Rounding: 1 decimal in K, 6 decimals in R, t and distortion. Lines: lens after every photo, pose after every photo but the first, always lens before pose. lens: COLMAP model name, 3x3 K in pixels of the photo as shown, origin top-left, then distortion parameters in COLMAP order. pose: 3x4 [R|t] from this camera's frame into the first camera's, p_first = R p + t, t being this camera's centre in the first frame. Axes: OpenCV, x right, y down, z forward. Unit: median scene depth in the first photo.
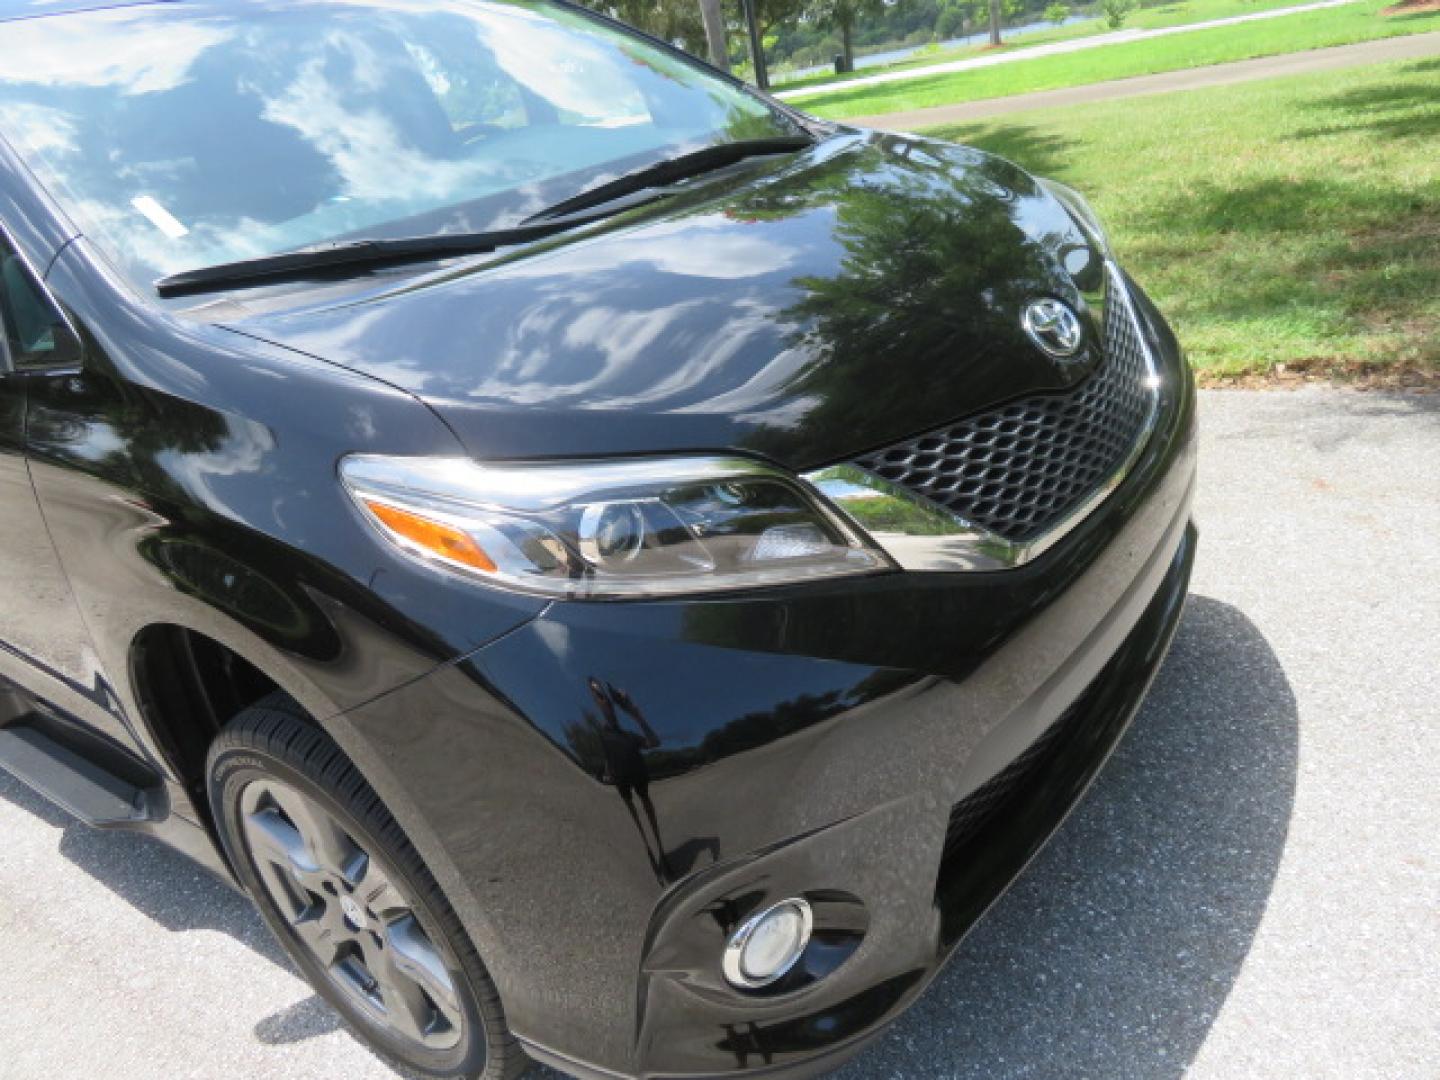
lens RADIAL K [[1024.3, 0, 727.4], [0, 1024.3, 526.5], [0, 0, 1]] dist [-0.010408, 0.004556]
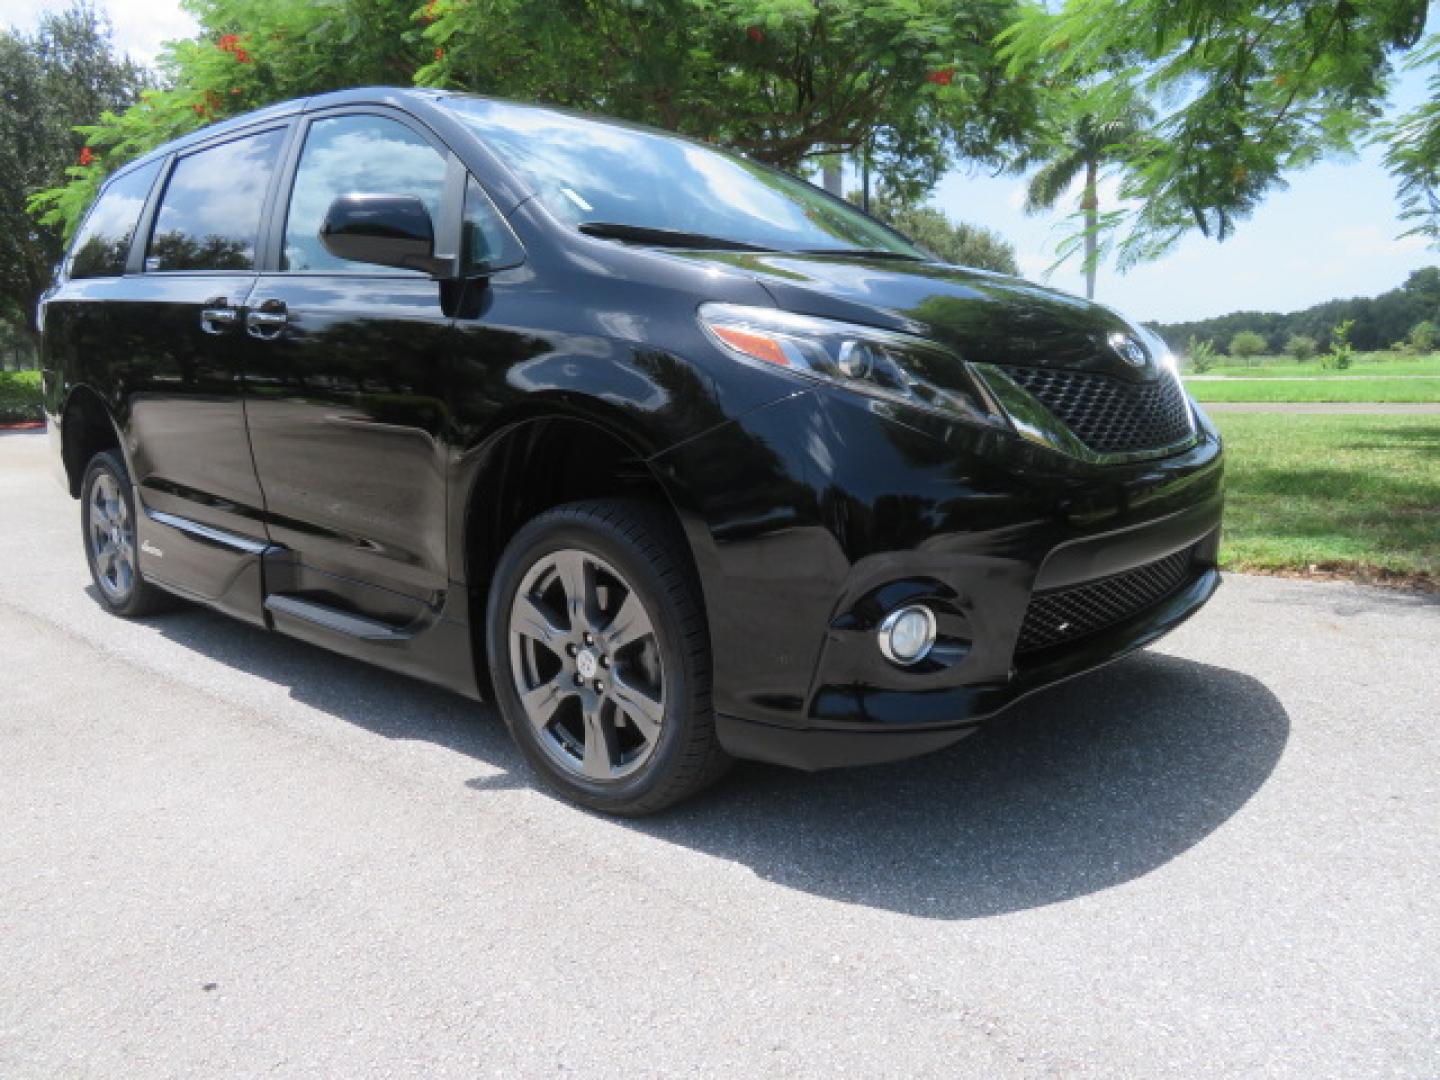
lens RADIAL K [[1024.3, 0, 721.2], [0, 1024.3, 524.6], [0, 0, 1]] dist [-0.010408, 0.004556]
pose [[0.981700, 0.174214, -0.076906, -0.047778], [-0.187937, 0.951493, -0.243601, 0.220528], [0.030737, 0.253597, 0.966822, -0.179053]]
